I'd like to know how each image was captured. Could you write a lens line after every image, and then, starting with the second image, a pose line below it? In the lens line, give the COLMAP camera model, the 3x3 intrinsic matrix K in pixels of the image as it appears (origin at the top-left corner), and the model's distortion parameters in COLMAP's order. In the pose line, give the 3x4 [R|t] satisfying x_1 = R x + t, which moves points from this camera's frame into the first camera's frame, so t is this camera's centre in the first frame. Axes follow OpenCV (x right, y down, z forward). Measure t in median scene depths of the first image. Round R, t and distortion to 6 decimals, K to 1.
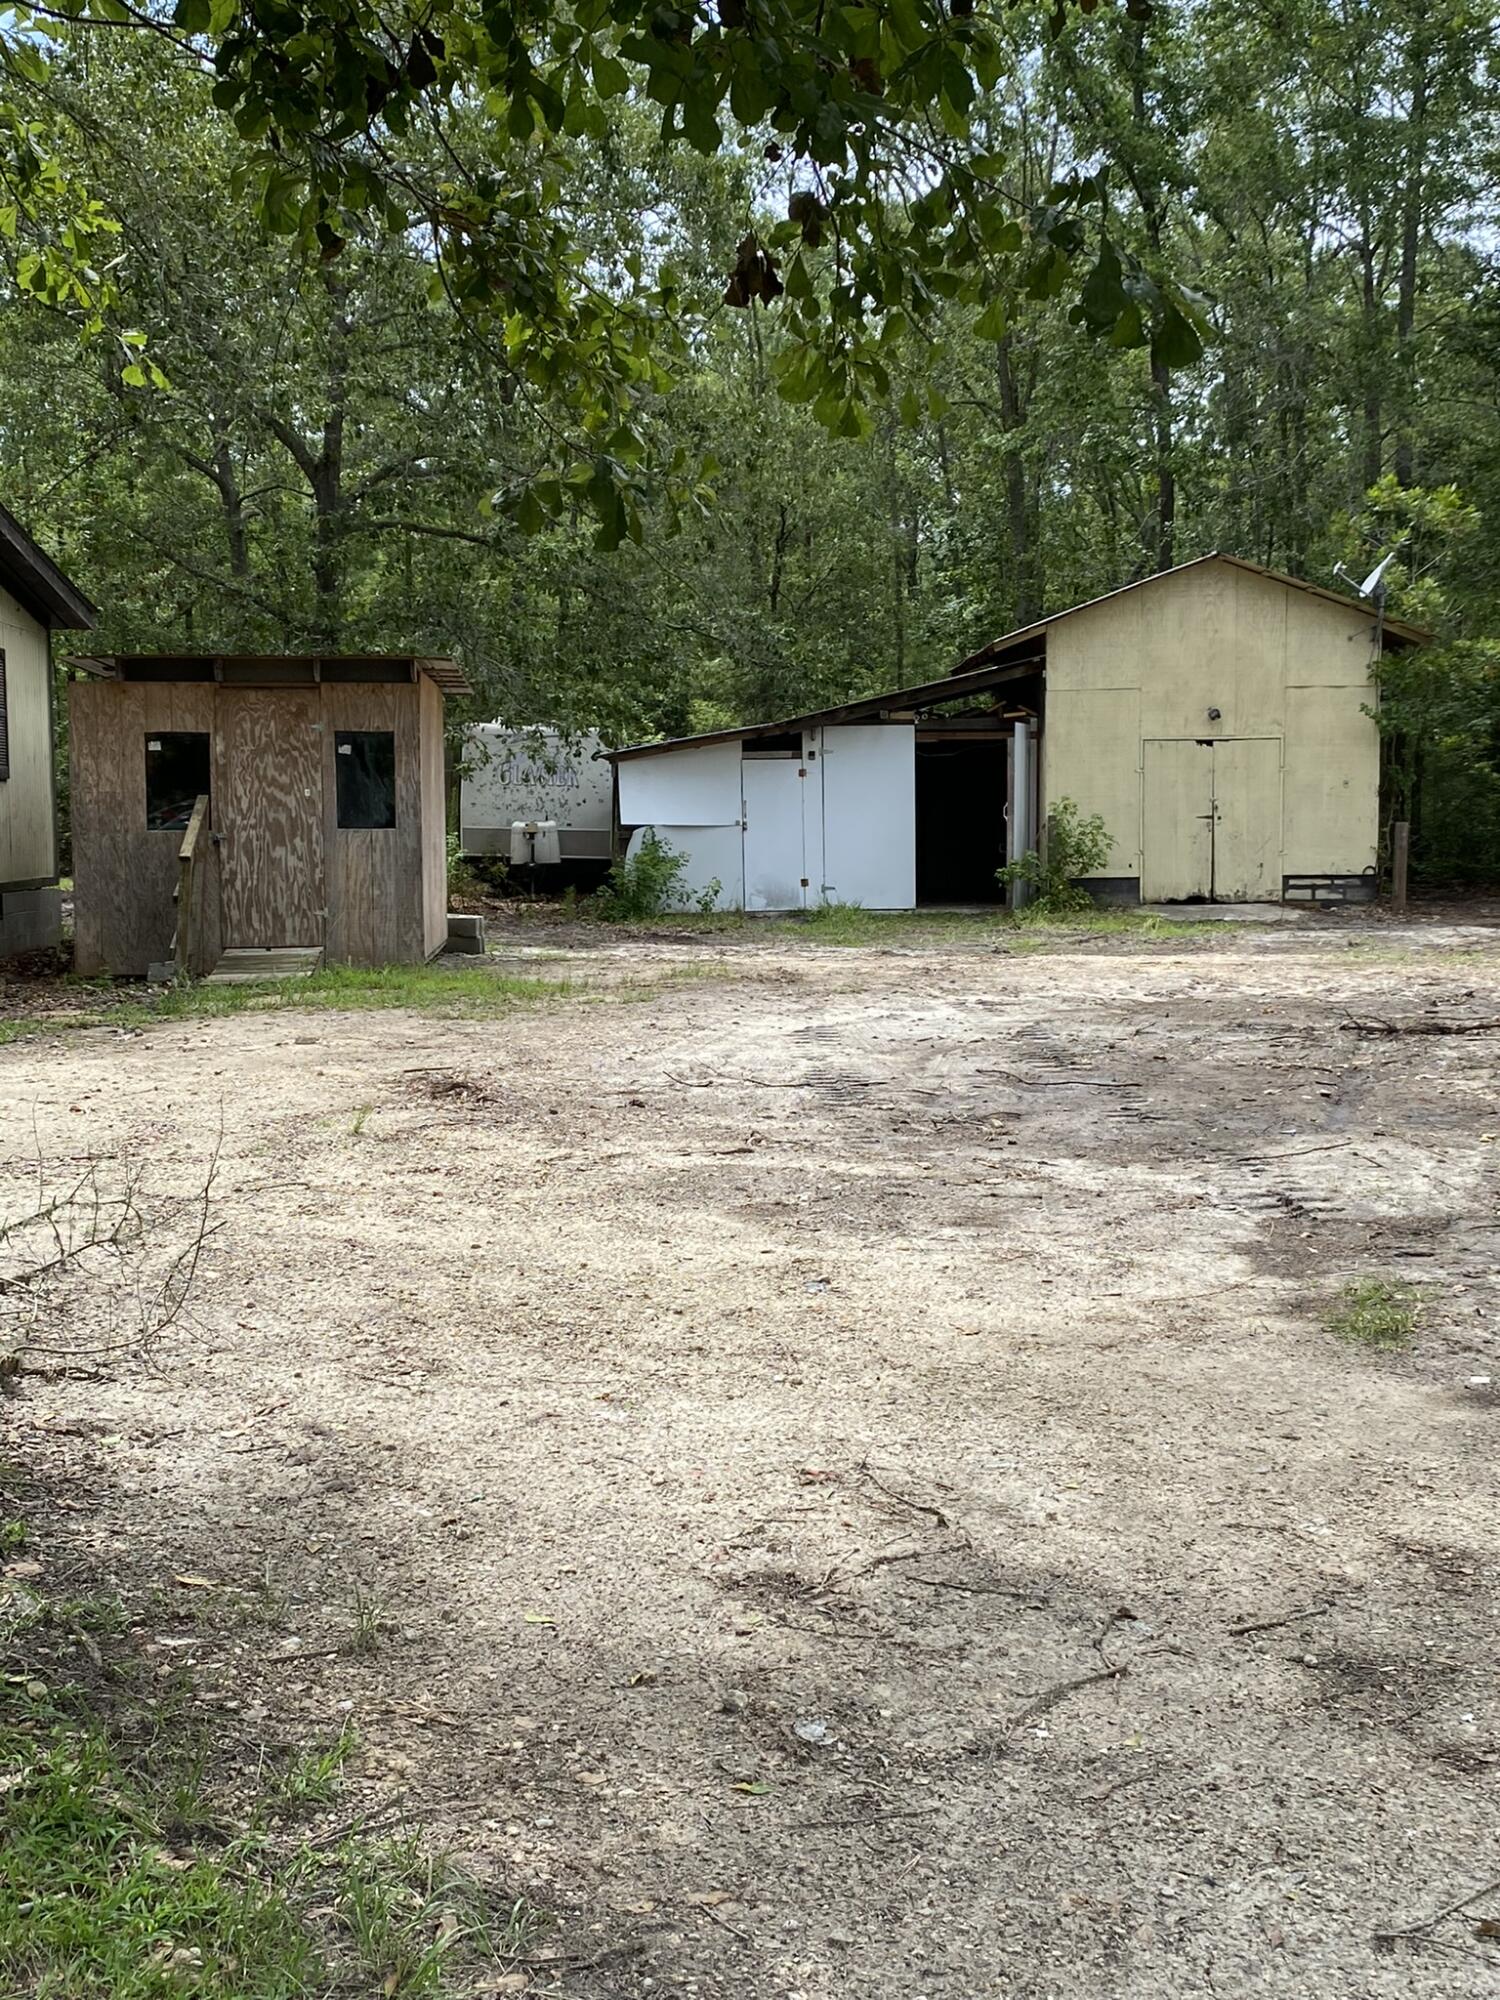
lens RADIAL K [[2267.2, 0, 743.4], [0, 2267.2, 989.1], [0, 0, 1]] dist [0.159105, 0.000000]
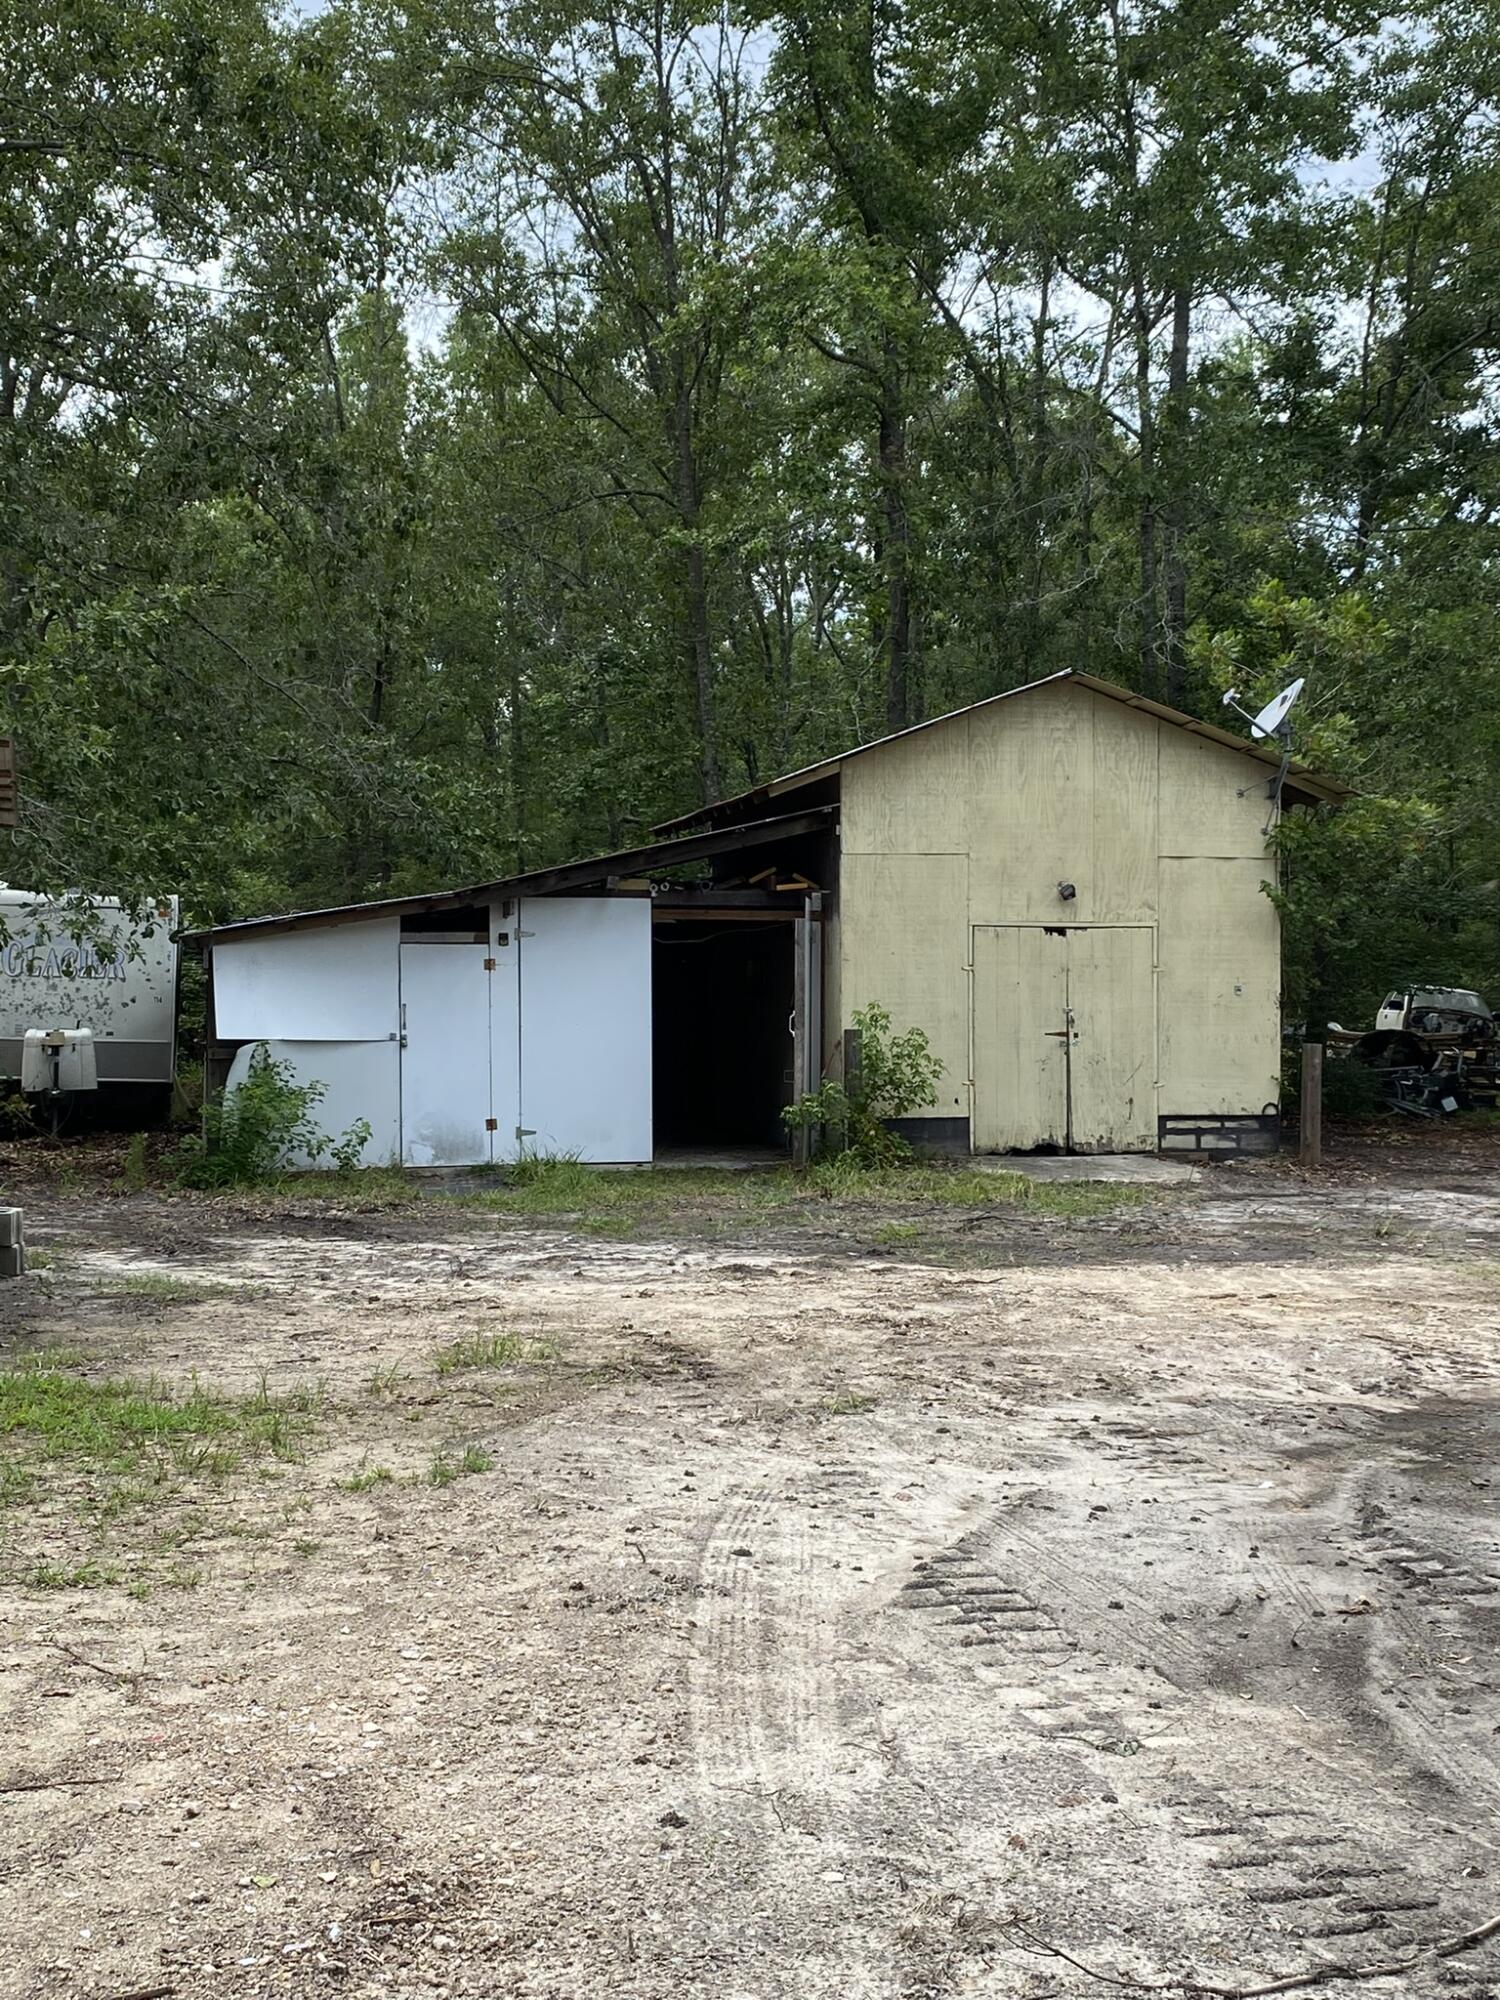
lens RADIAL K [[2475.4, 0, 759.8], [0, 2475.4, 979.5], [0, 0, 1]] dist [0.056444, 0.000000]
pose [[0.978365, 0.009289, 0.206676, -0.049060], [0.009017, 0.996128, -0.087453, -0.025162], [-0.206688, 0.087425, 0.974493, 0.260912]]
